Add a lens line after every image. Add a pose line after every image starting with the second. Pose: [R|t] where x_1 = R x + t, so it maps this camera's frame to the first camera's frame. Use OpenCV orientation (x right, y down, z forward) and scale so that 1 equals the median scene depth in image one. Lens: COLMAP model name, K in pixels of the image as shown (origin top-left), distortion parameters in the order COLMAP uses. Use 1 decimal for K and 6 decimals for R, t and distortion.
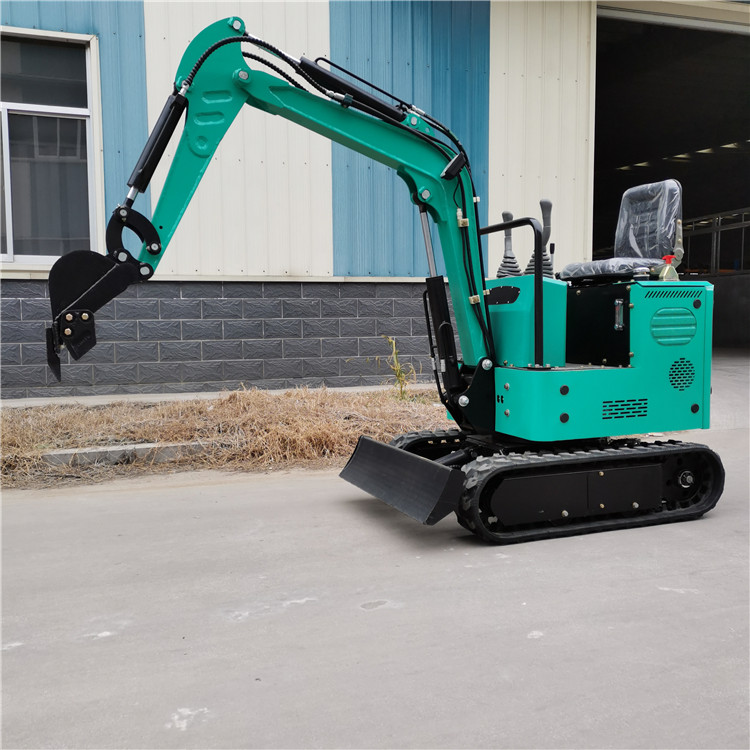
lens RADIAL K [[740.5, 0, 374.8], [0, 740.5, 370.9], [0, 0, 1]] dist [0.047104, 0.000000]
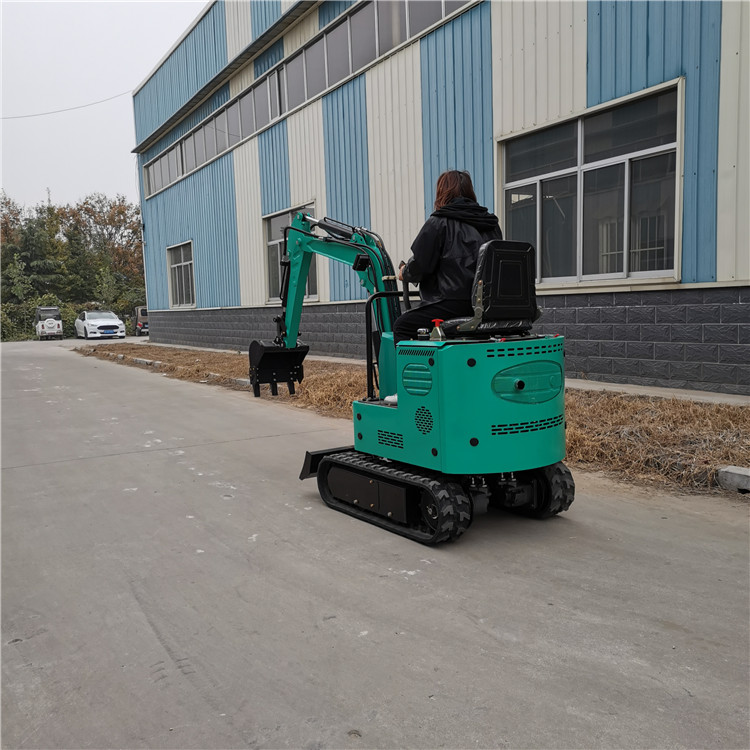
lens RADIAL K [[740.5, 0, 371.8], [0, 740.5, 371.7], [0, 0, 1]] dist [0.047104, 0.000000]
pose [[0.211767, 0.084927, -0.973623, 0.707638], [-0.032403, 0.996280, 0.079855, -0.075488], [0.976783, 0.014637, 0.213731, 0.310042]]
